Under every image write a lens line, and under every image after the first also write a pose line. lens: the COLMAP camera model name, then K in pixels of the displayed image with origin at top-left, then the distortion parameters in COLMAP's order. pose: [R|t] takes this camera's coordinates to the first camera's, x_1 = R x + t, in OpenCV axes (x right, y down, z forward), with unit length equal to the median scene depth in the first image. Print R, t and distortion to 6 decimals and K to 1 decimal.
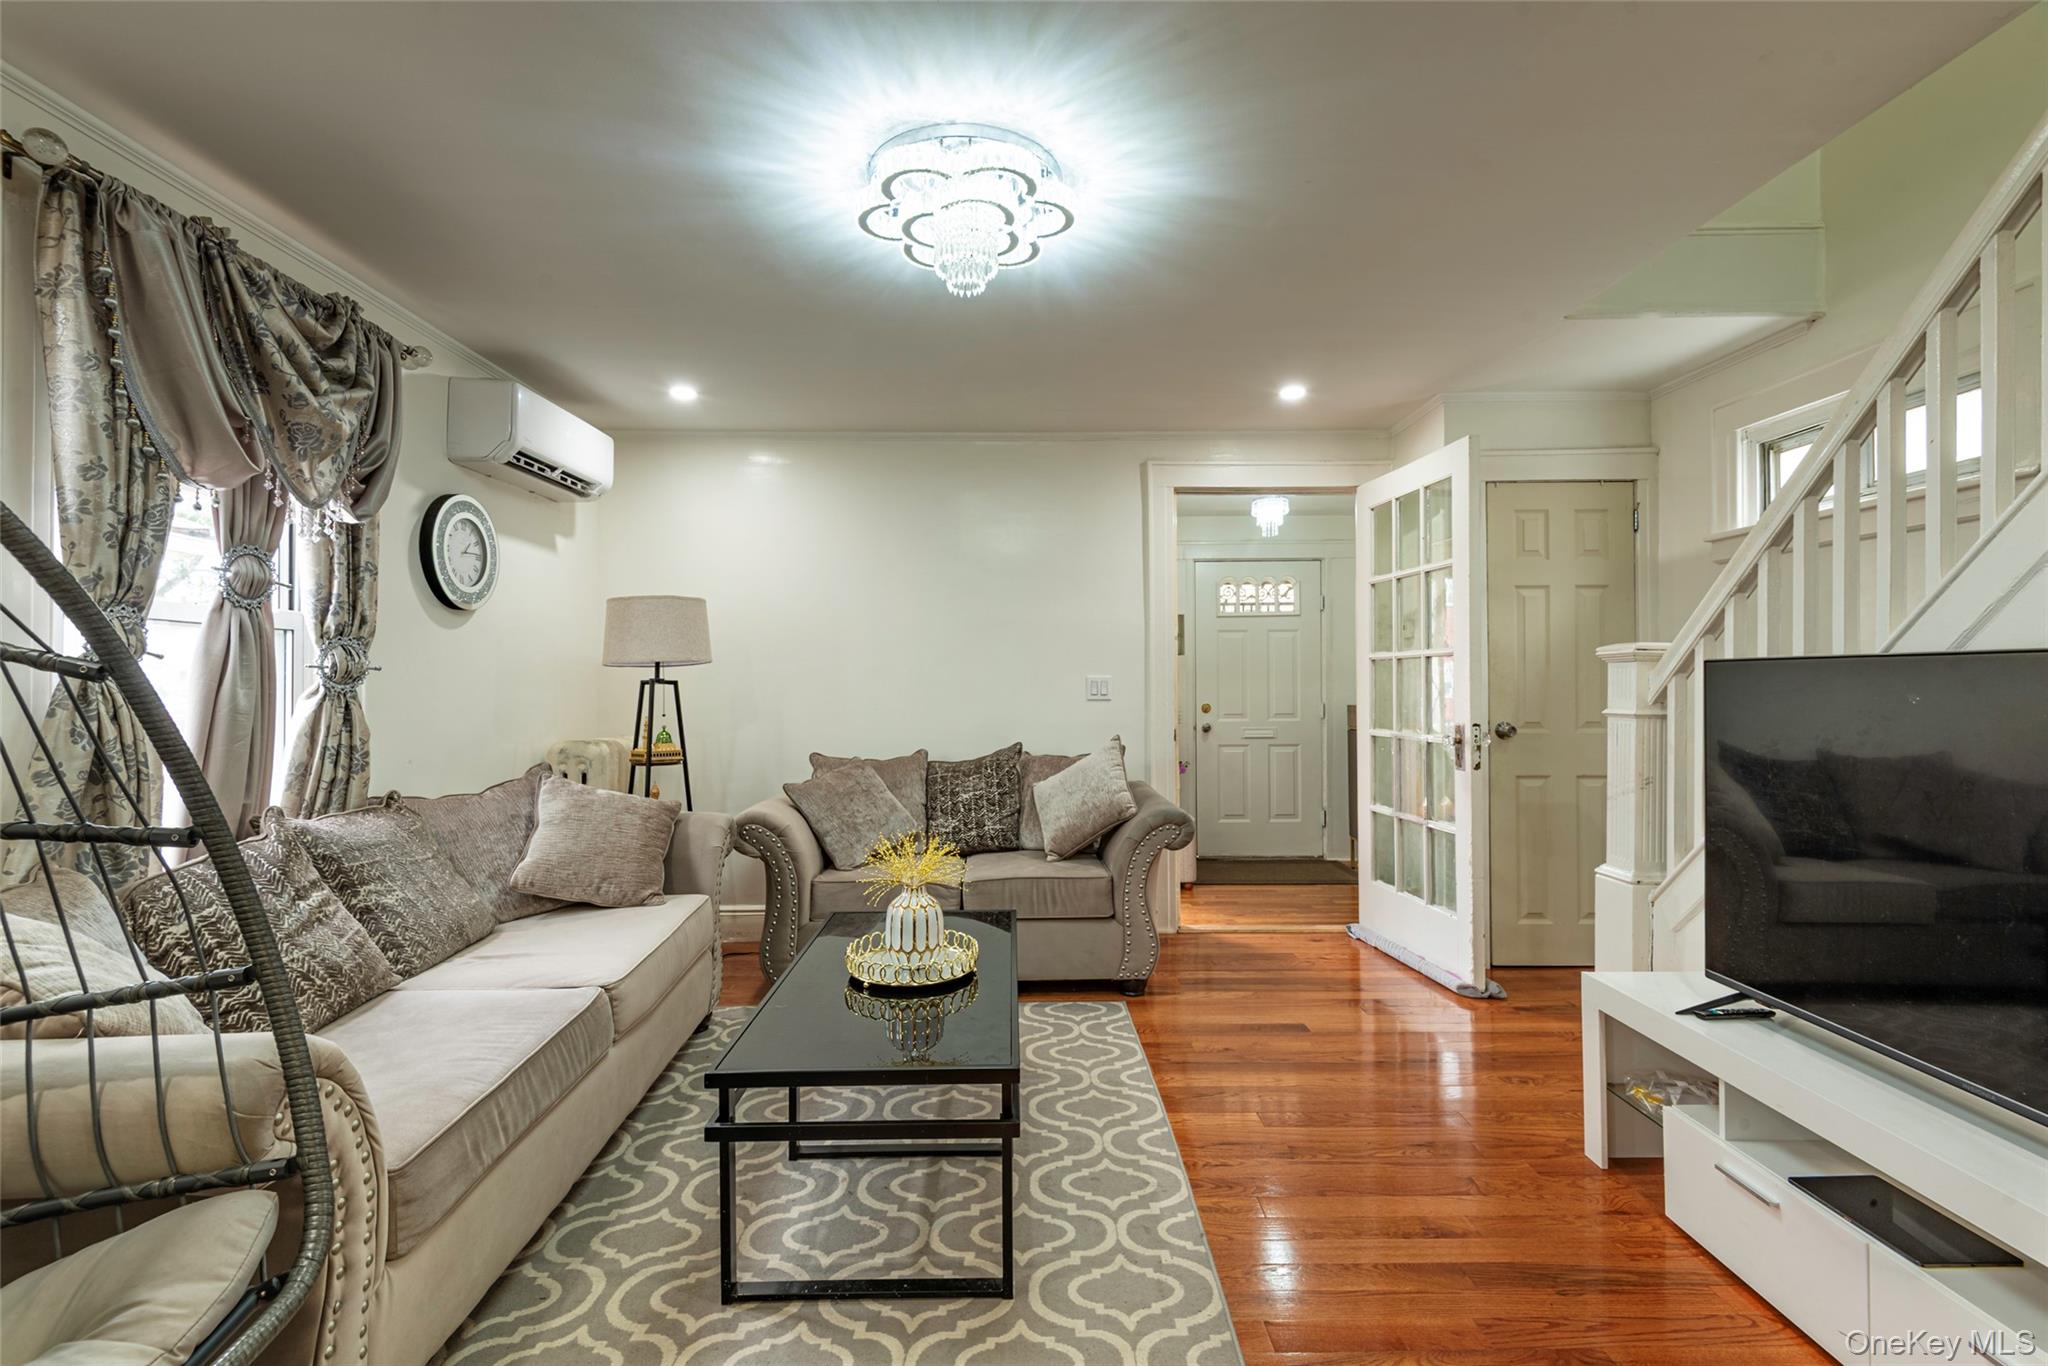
lens RADIAL K [[927.5, 0, 1027.2], [0, 927.5, 678.5], [0, 0, 1]] dist [0.045400, -0.025752]
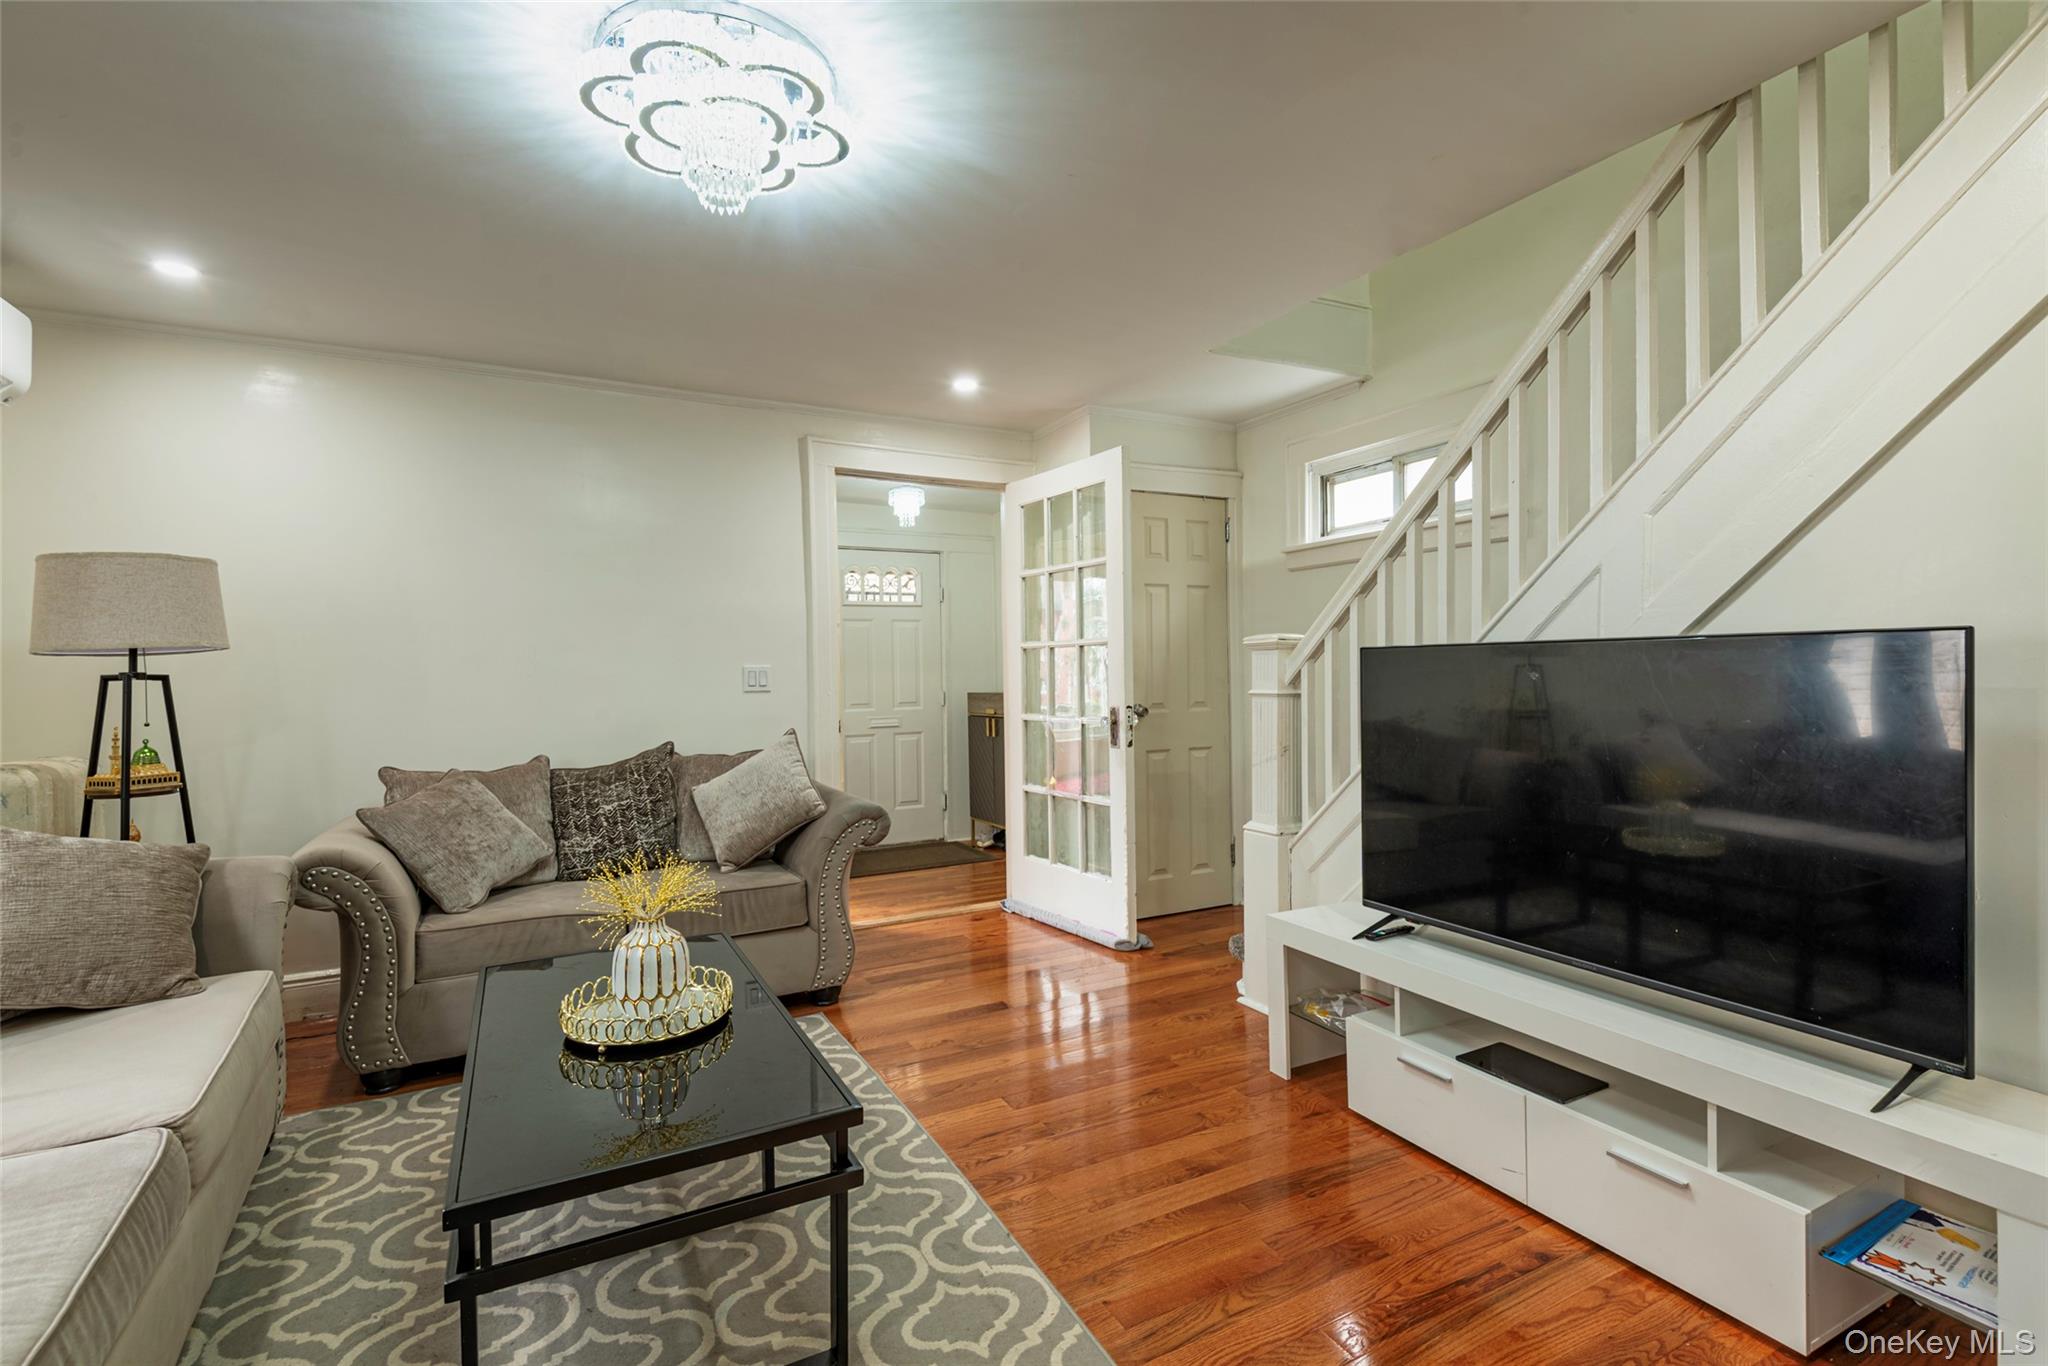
lens RADIAL K [[927.5, 0, 1027.2], [0, 927.5, 678.5], [0, 0, 1]] dist [0.045400, -0.025752]
pose [[0.890140, -0.012485, 0.455515, -0.134685], [0.008159, 0.999901, 0.011463, 0.002110], [-0.455614, -0.006487, 0.890154, 0.073185]]
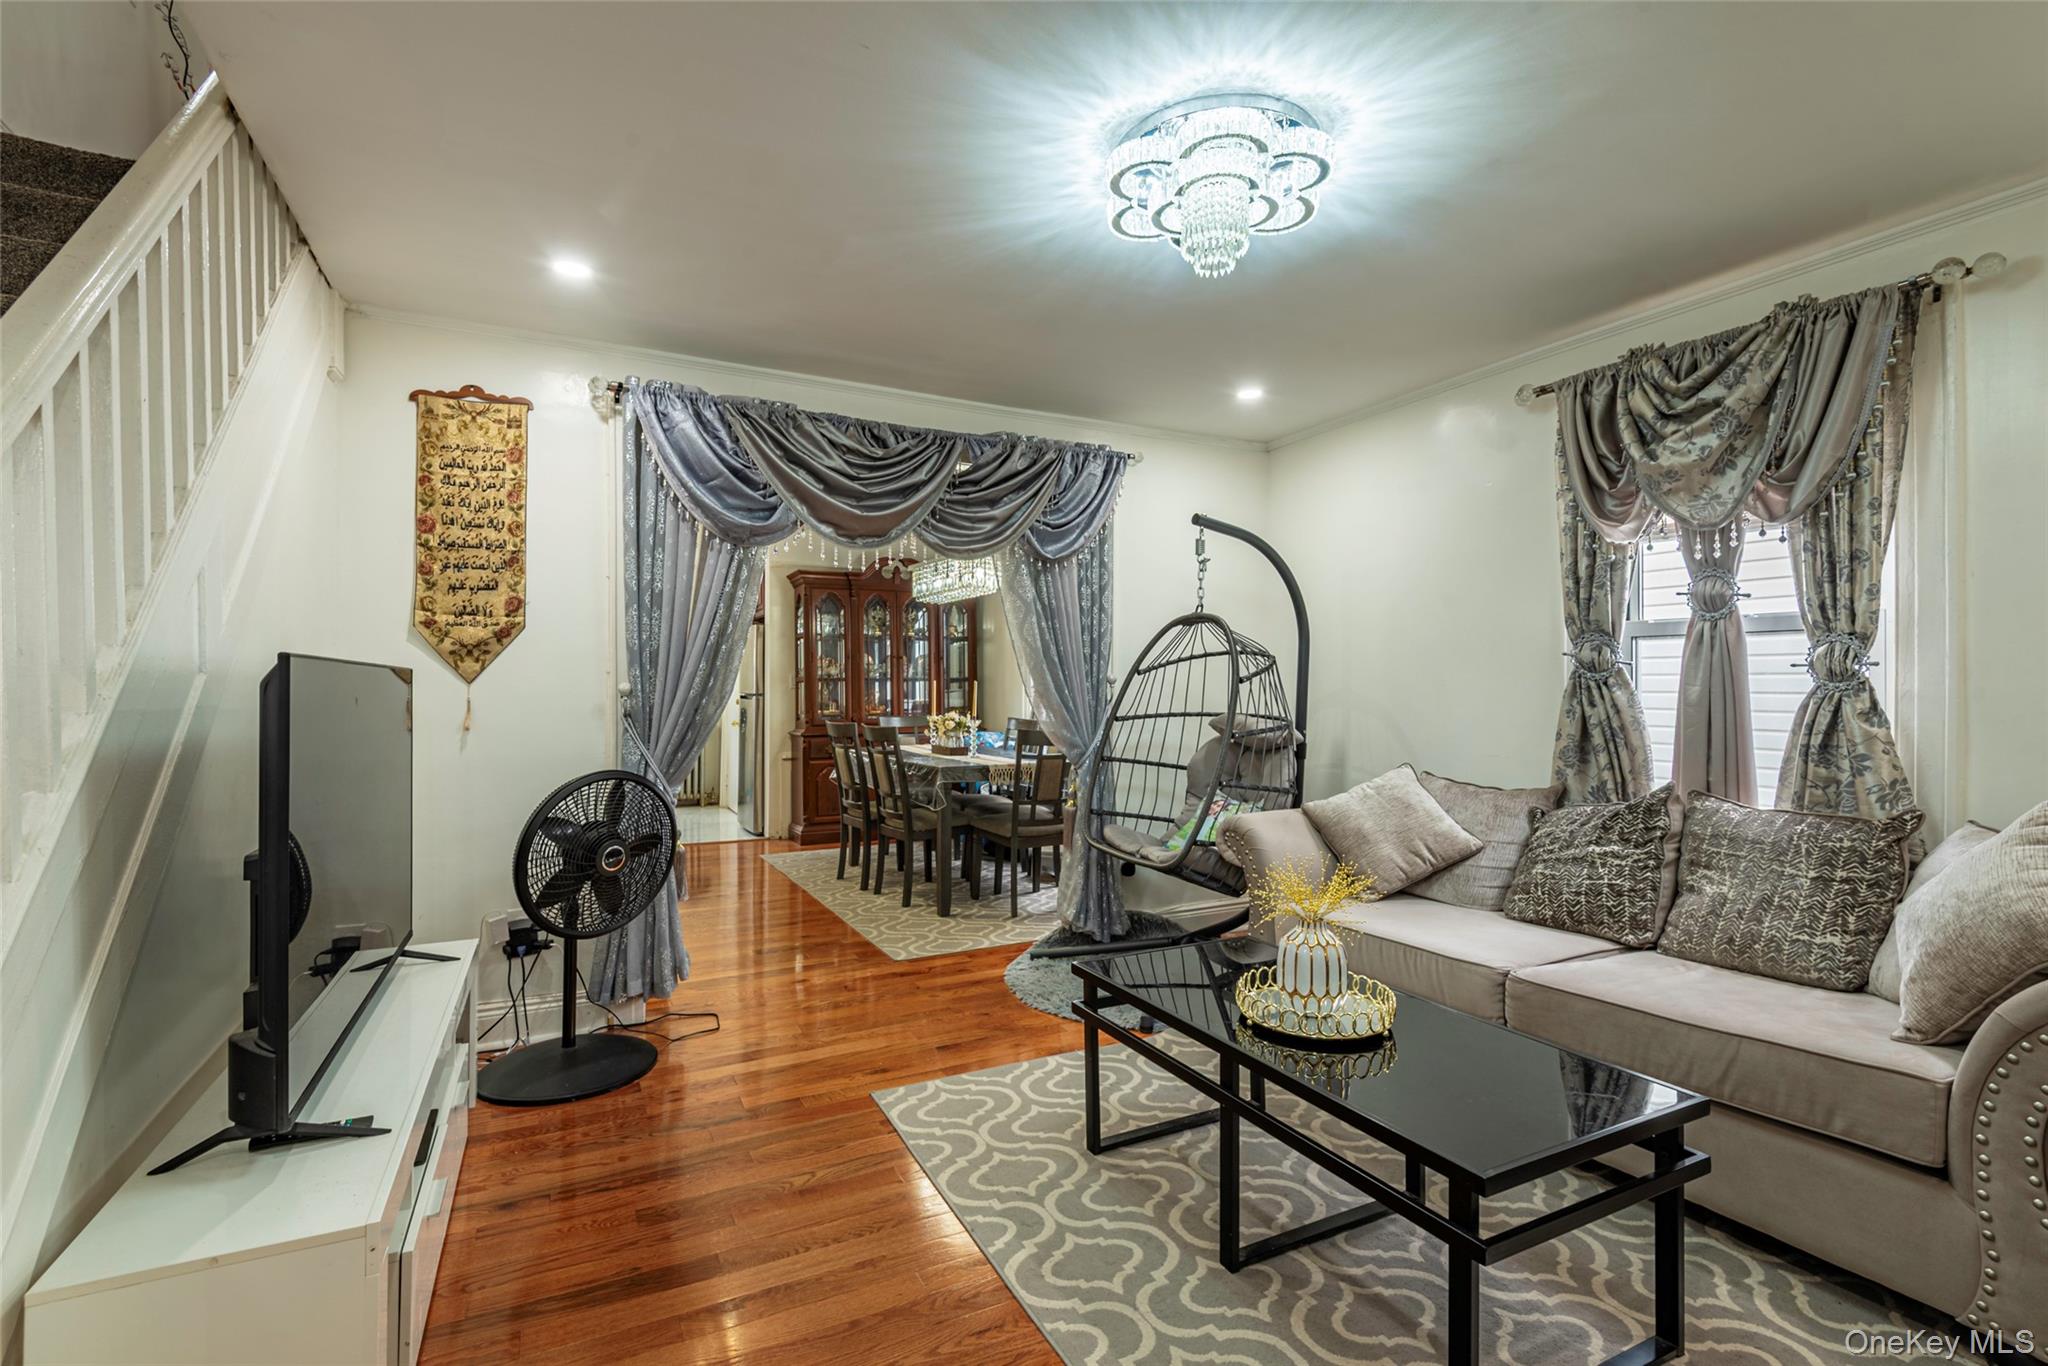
lens RADIAL K [[942.4, 0, 1031.1], [0, 942.4, 677.9], [0, 0, 1]] dist [0.040396, -0.027484]
pose [[-0.895537, 0.000054, -0.444986, 0.337637], [0.005238, 0.999932, -0.010421, 0.003334], [0.444955, -0.011664, -0.895477, 1.126352]]
